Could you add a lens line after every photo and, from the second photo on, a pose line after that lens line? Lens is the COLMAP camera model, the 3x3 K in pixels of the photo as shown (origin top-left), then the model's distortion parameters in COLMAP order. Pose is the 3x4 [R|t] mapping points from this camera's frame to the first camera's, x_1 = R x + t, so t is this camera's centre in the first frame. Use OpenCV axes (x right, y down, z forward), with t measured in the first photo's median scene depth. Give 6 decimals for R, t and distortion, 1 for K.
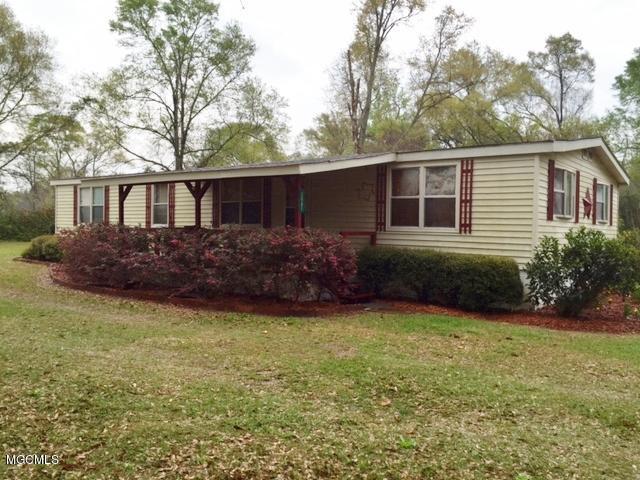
lens RADIAL K [[546.2, 0, 320.0], [0, 546.2, 240.0], [0, 0, 1]] dist [0.082827, -0.115150]
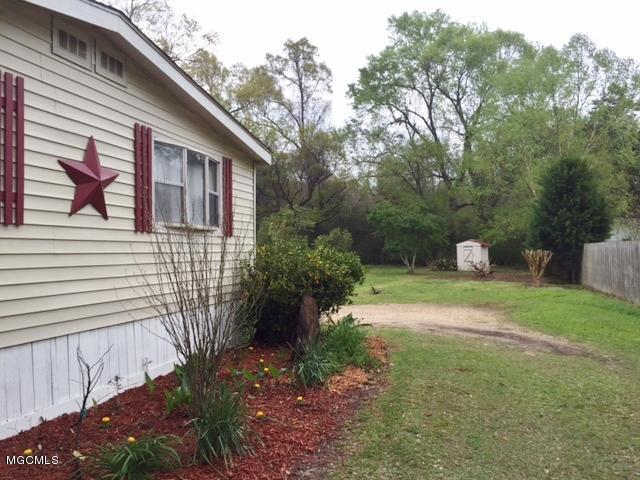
lens RADIAL K [[546.2, 0, 320.0], [0, 546.2, 240.0], [0, 0, 1]] dist [0.082827, -0.115150]
pose [[0.926213, -0.018441, 0.376548, 0.112495], [0.031923, 0.999052, -0.029595, -0.002704], [-0.375646, 0.039432, 0.925924, 0.138863]]
